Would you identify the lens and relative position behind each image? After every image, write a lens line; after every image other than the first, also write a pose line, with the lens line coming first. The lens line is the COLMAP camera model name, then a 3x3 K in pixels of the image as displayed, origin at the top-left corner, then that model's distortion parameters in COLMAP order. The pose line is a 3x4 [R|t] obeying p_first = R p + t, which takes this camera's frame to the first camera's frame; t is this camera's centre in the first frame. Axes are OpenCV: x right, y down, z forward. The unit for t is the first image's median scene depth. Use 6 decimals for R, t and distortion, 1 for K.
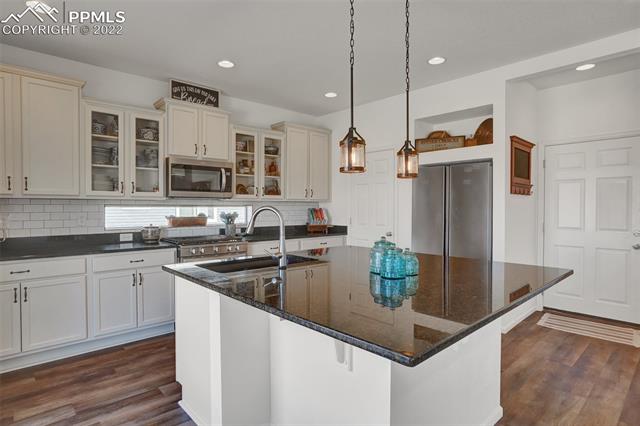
lens RADIAL K [[349.0, 0, 318.6], [0, 349.0, 211.3], [0, 0, 1]] dist [-0.026209, 0.000183]
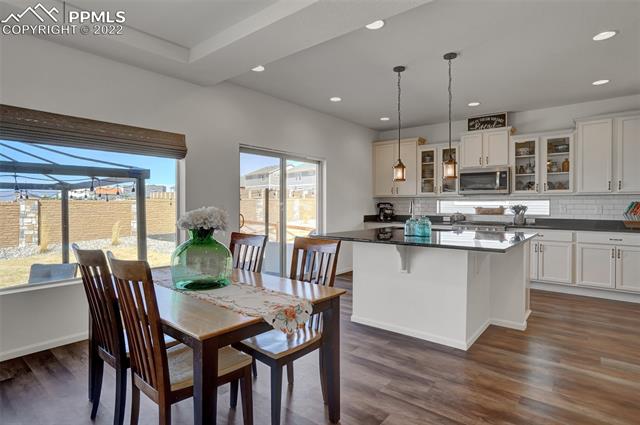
lens RADIAL K [[349.0, 0, 317.9], [0, 349.0, 207.9], [0, 0, 1]] dist [-0.026209, 0.000183]
pose [[0.150797, 0.011378, -0.988499, 0.982174], [-0.014815, 0.999847, 0.009249, 0.014314], [0.988454, 0.013250, 0.150943, 0.107400]]
